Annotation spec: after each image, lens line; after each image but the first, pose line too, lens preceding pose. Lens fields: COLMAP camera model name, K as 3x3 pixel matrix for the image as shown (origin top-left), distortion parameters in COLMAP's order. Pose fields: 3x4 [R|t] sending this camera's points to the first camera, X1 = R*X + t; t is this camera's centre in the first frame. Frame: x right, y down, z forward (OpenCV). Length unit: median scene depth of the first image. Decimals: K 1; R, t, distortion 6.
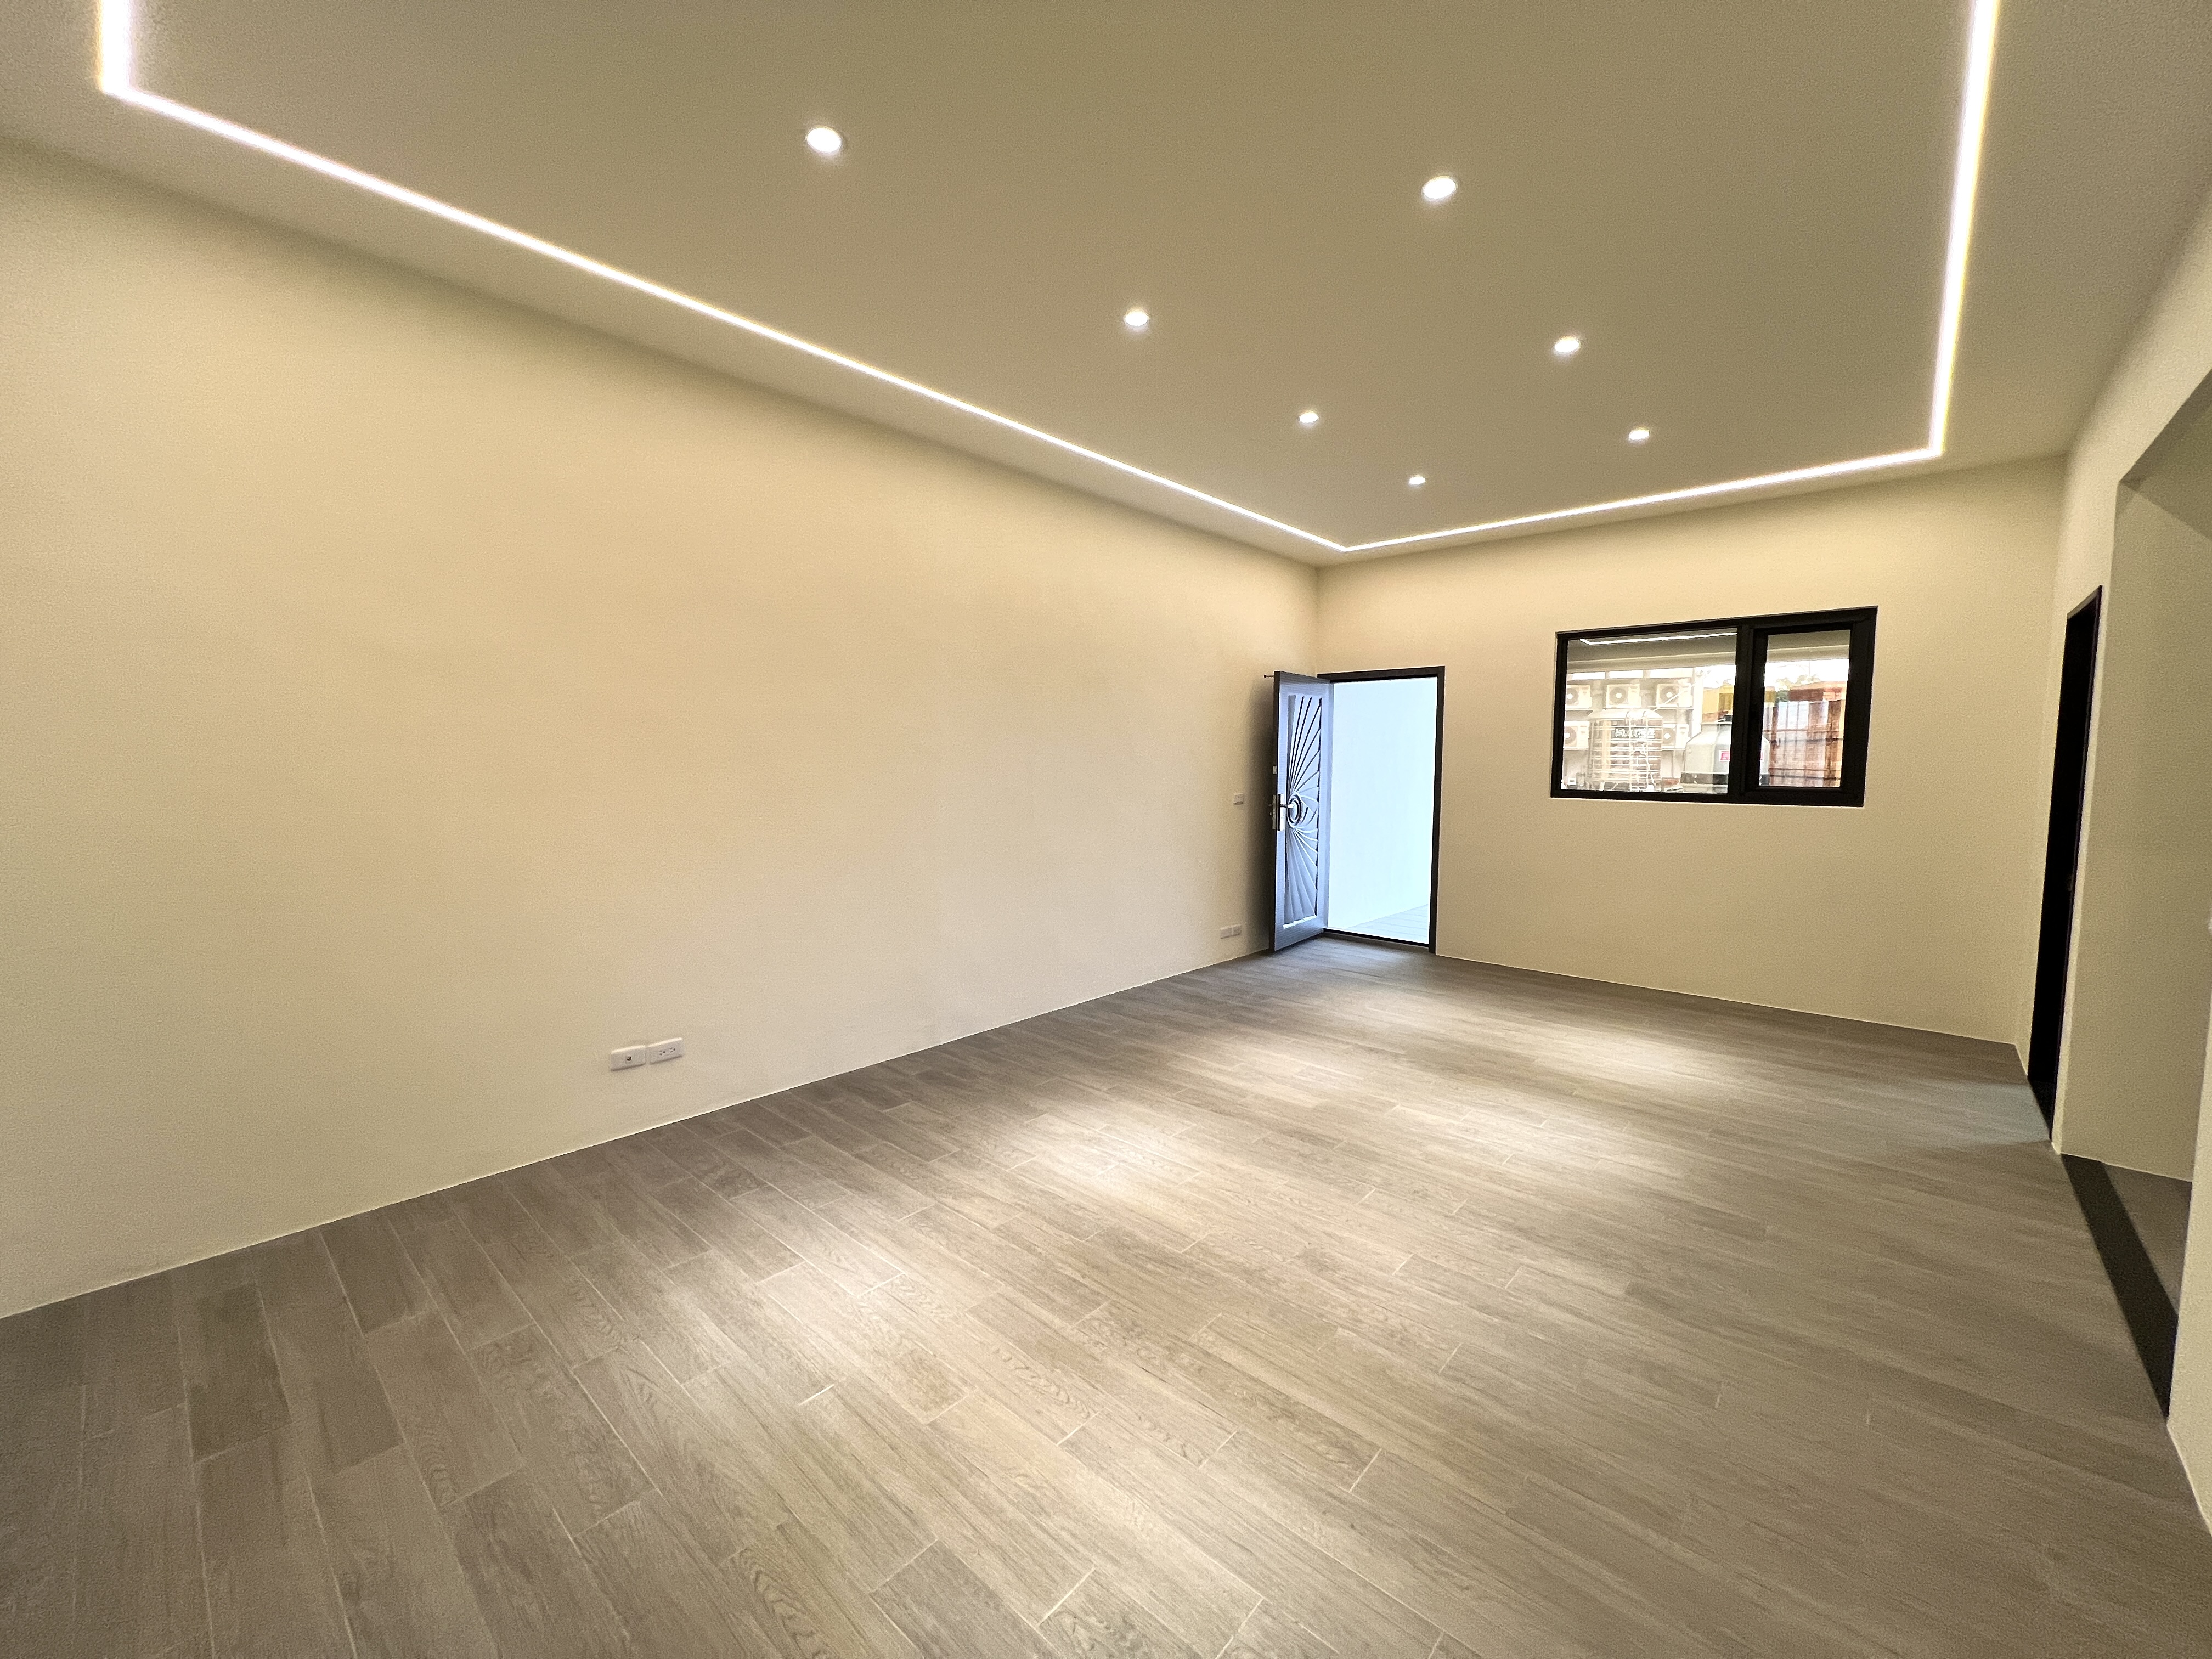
lens RADIAL K [[881.1, 0, 1104.2], [0, 881.1, 825.9], [0, 0, 1]] dist [0.000013, 0.000096]
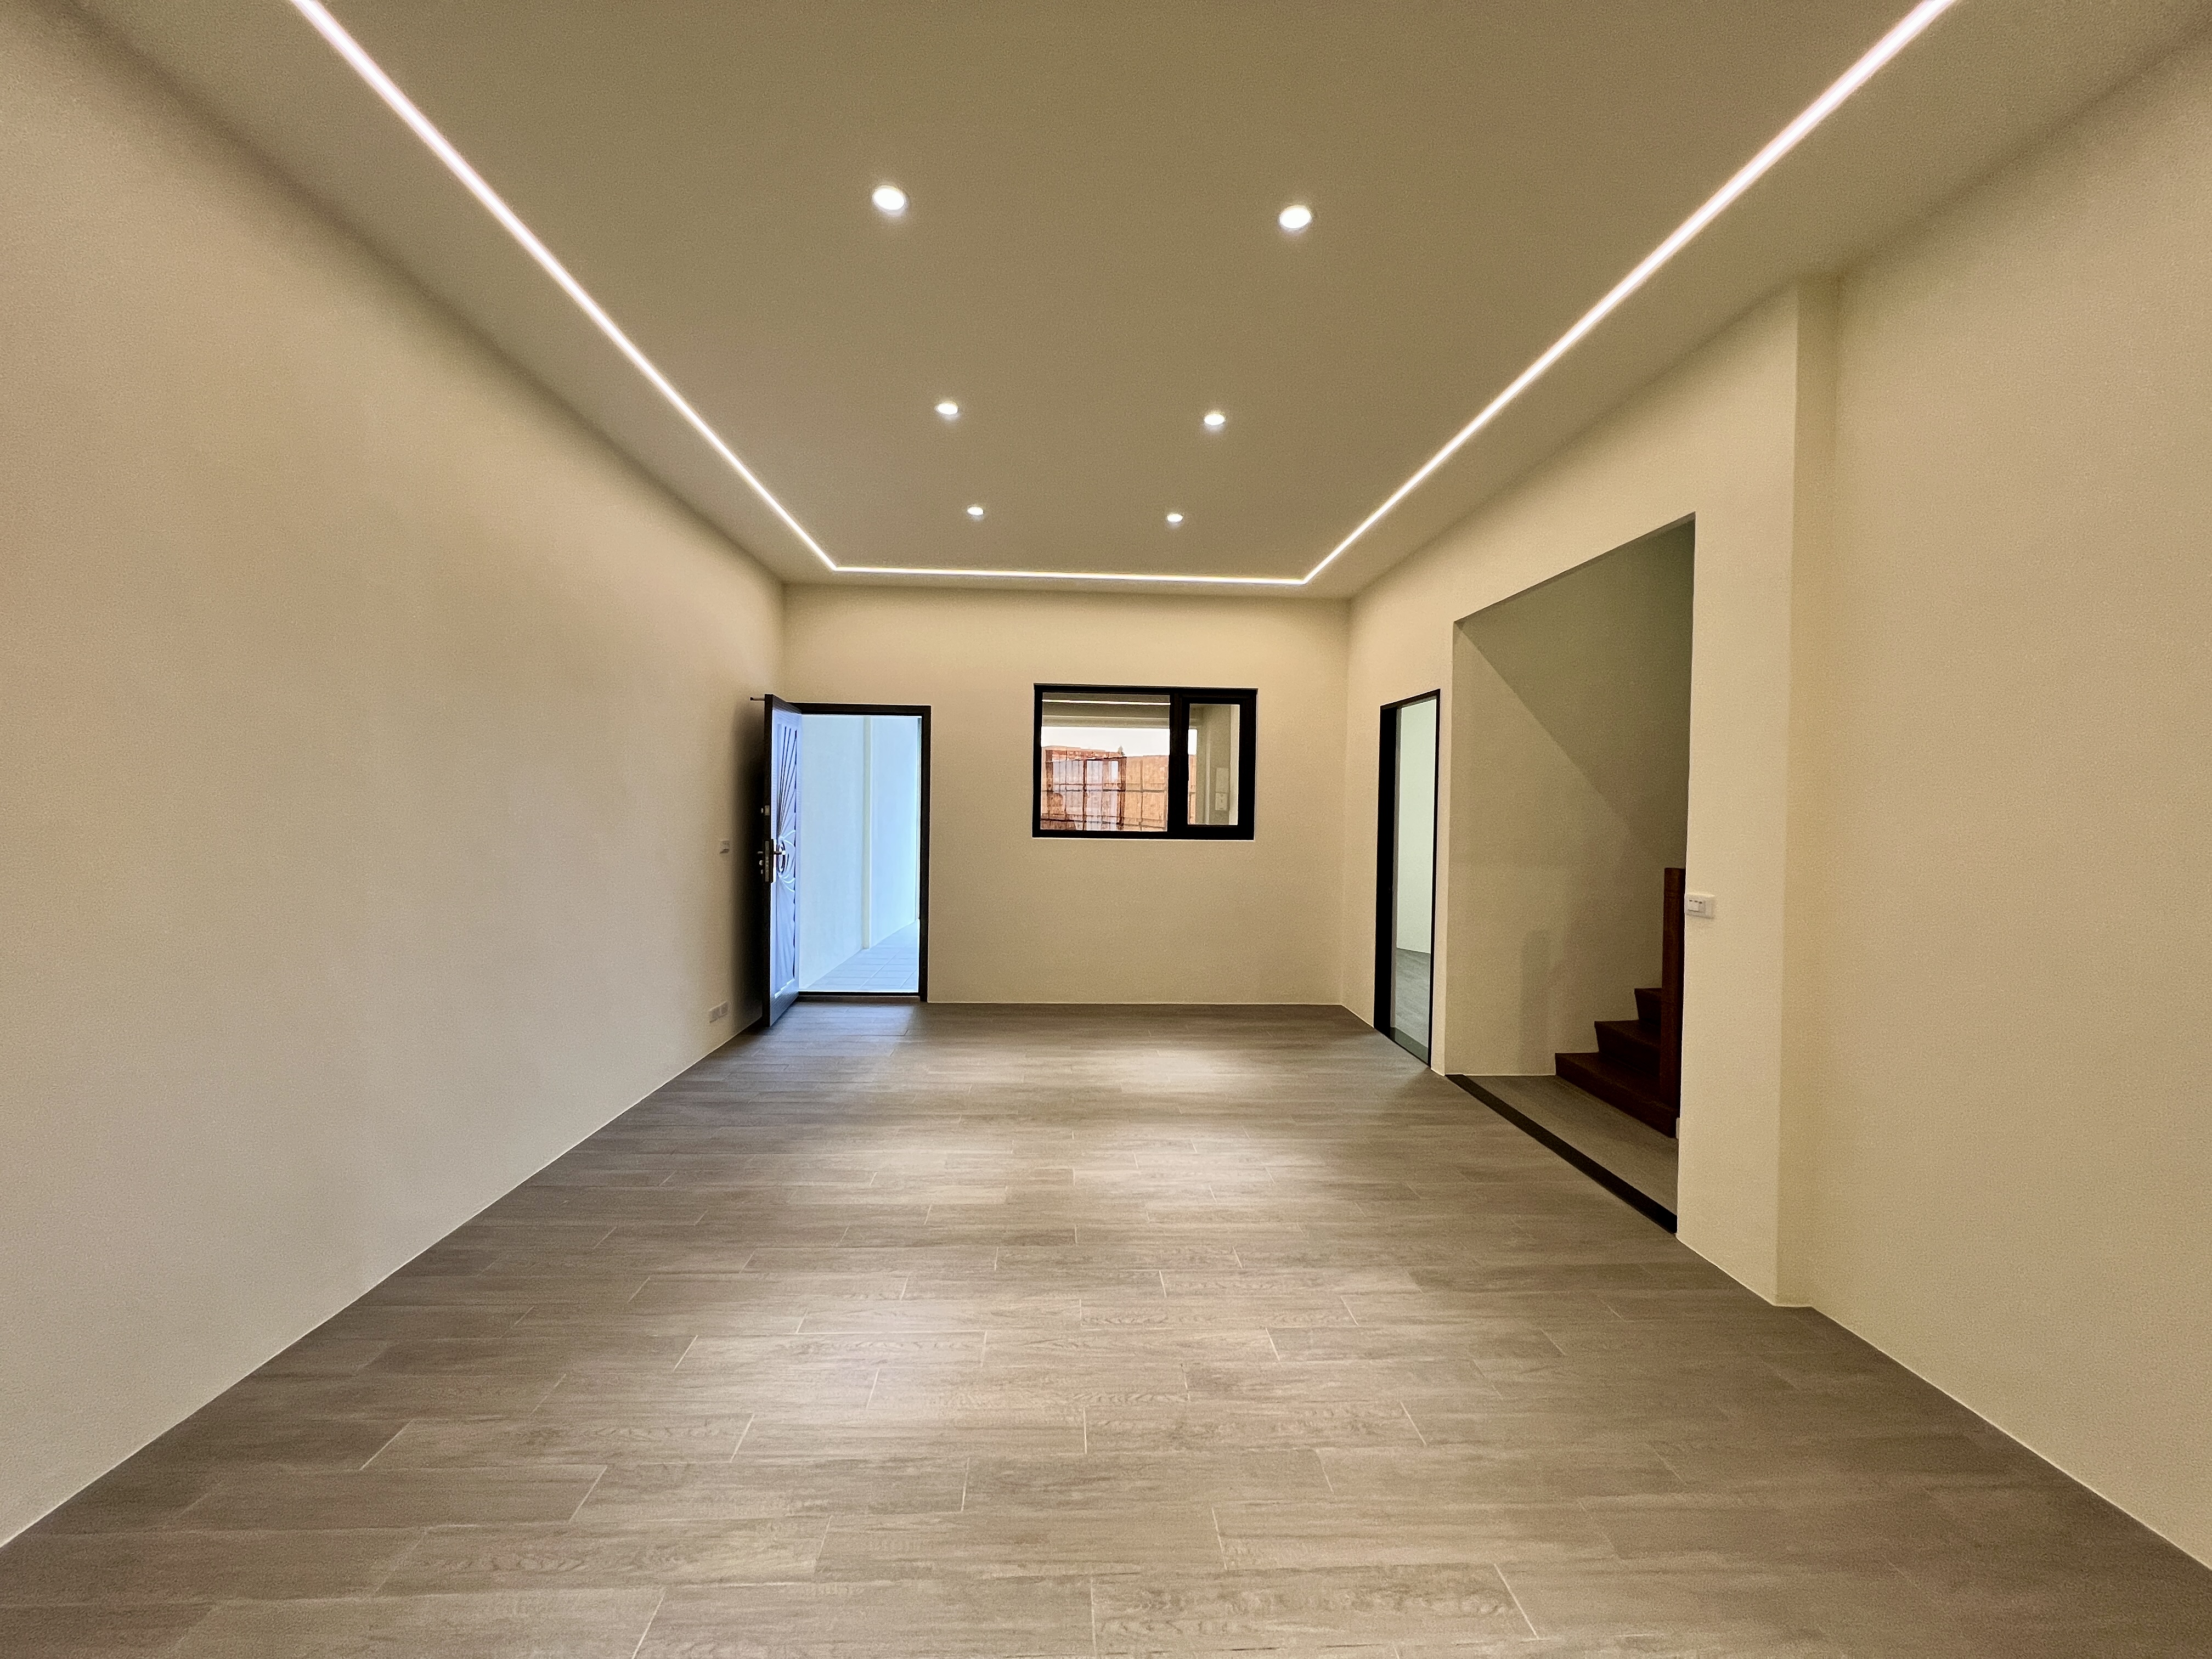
lens RADIAL K [[881.1, 0, 1099.5], [0, 881.1, 823.4], [0, 0, 1]] dist [0.000013, 0.000096]
pose [[0.709191, -0.005551, 0.704994, -0.305440], [0.043038, 0.998445, -0.035433, -0.013217], [-0.703701, 0.055470, 0.708327, 0.314732]]
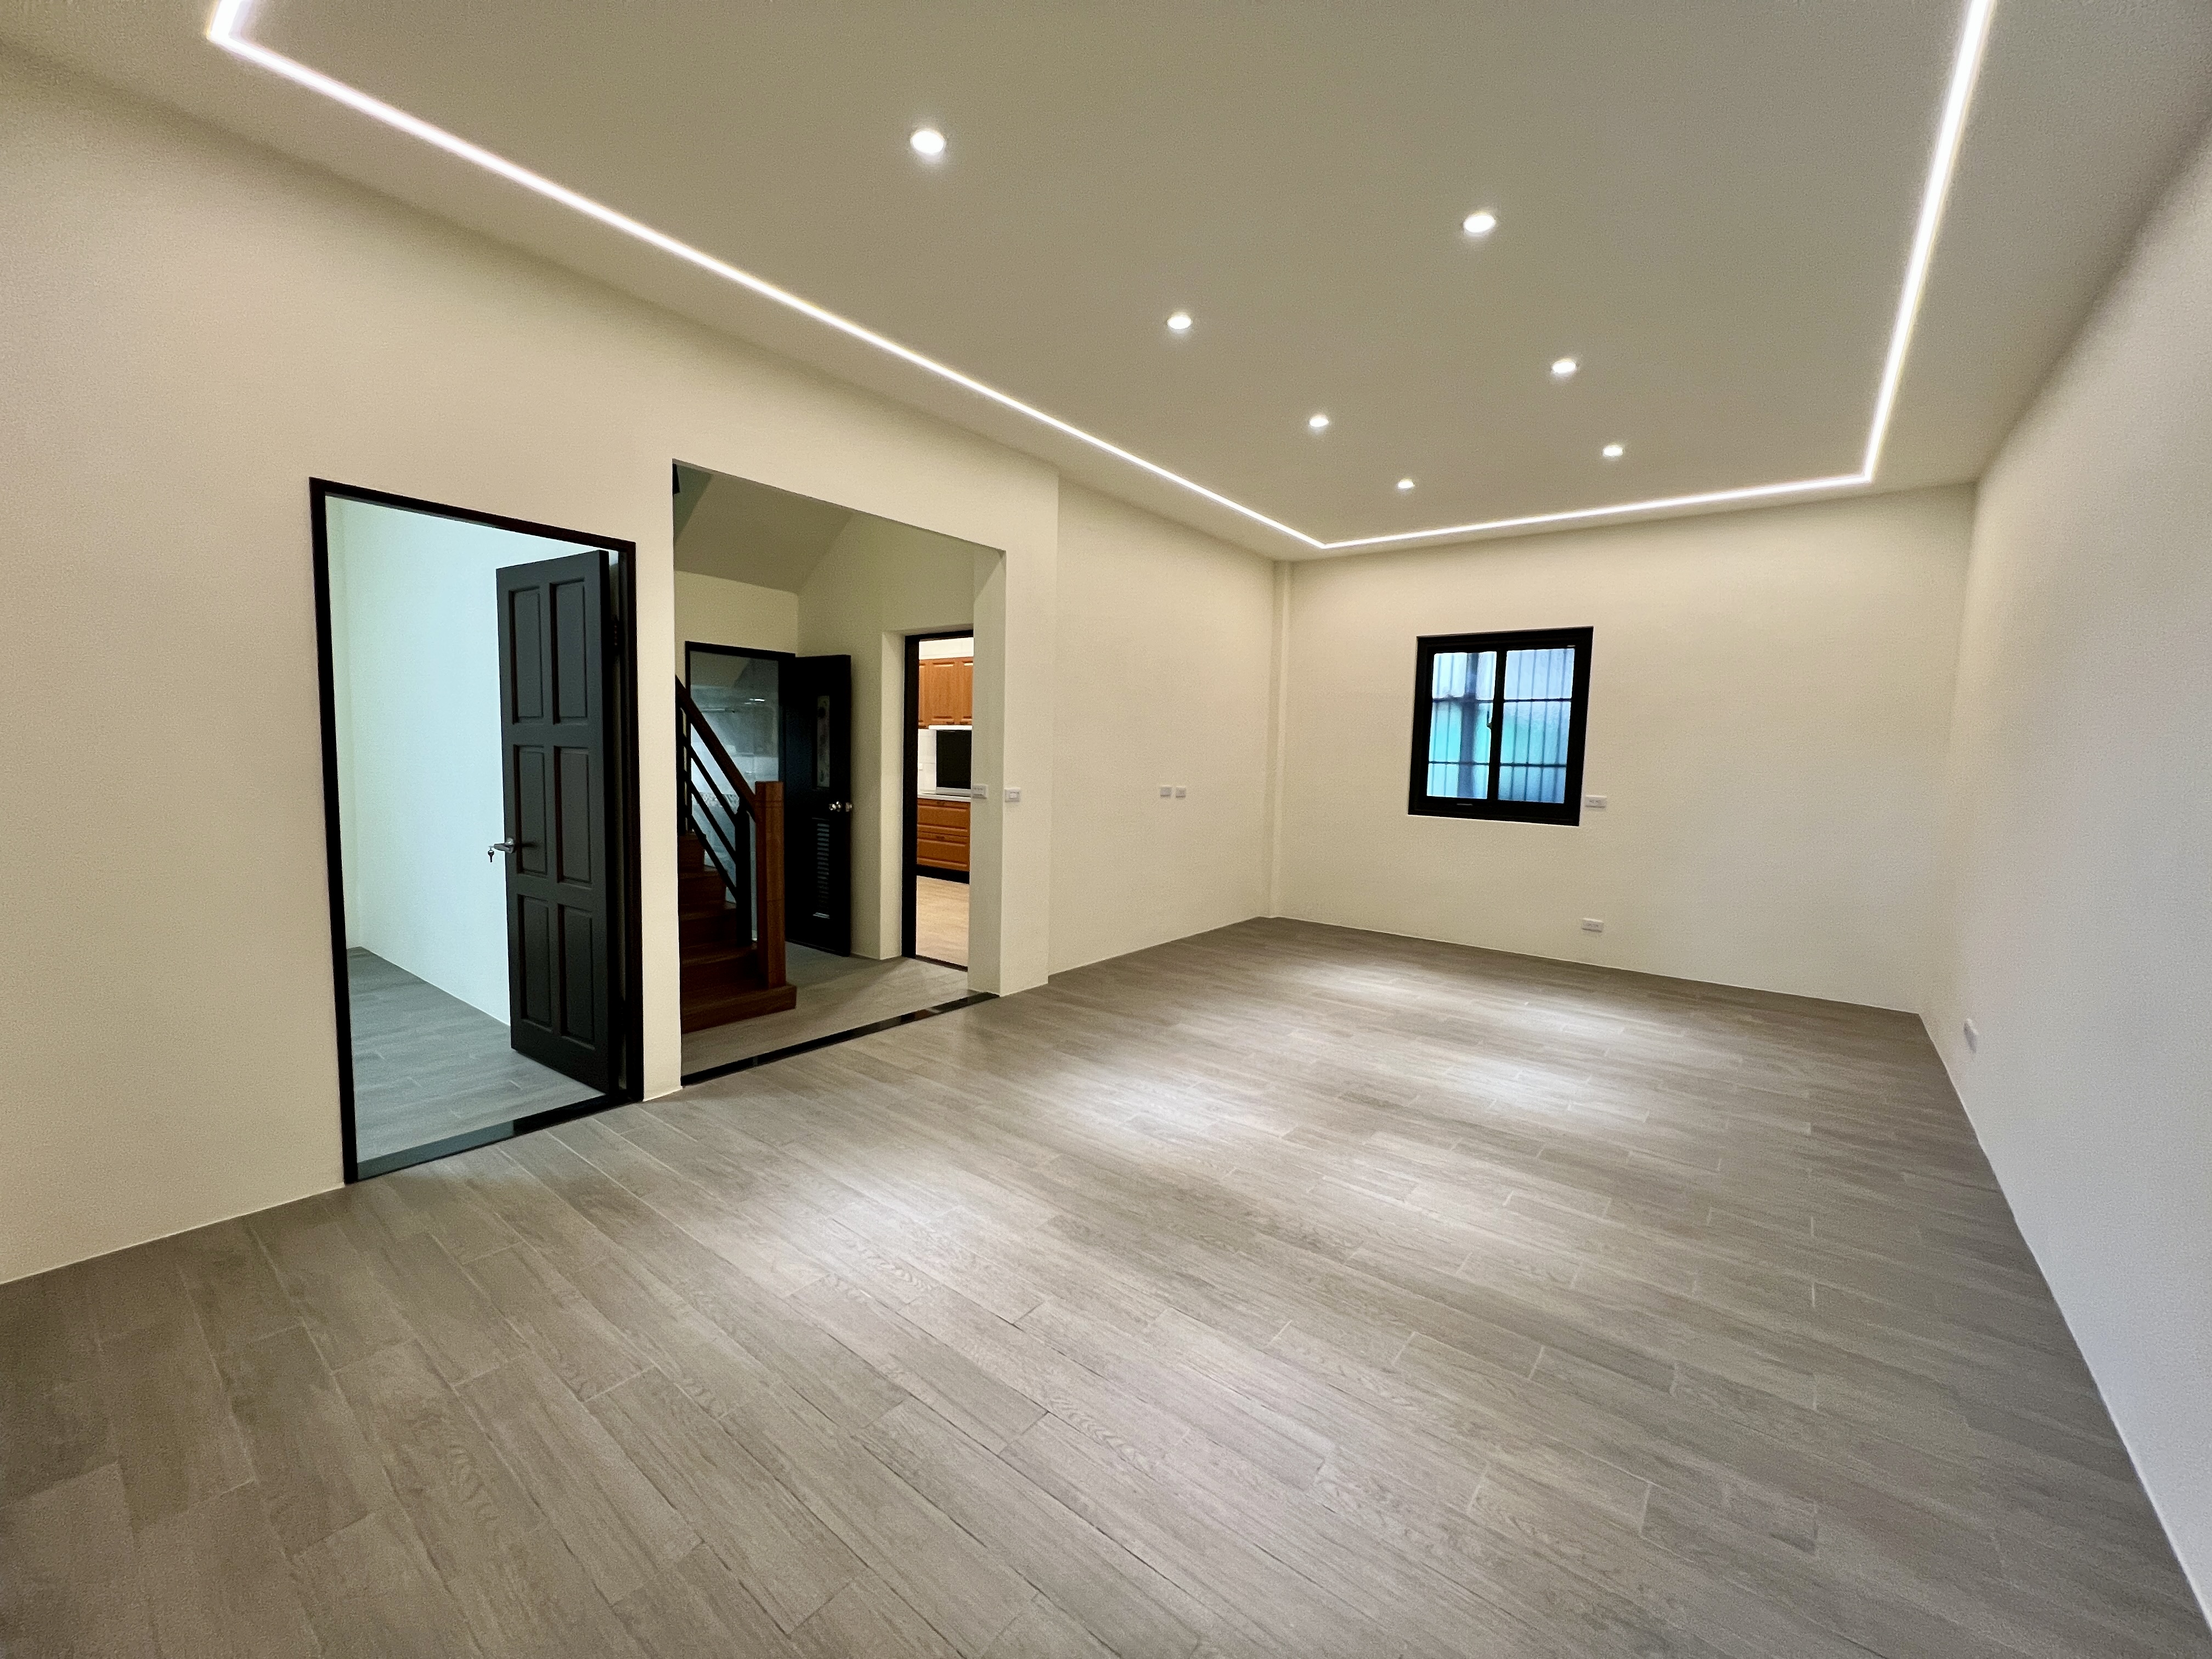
lens RADIAL K [[881.1, 0, 1103.9], [0, 881.1, 828.0], [0, 0, 1]] dist [0.000013, 0.000096]
pose [[-0.997161, -0.026026, -0.070662, 0.593626], [-0.037719, 0.984798, 0.169561, -0.126729], [0.065175, 0.171745, -0.982983, 1.840102]]
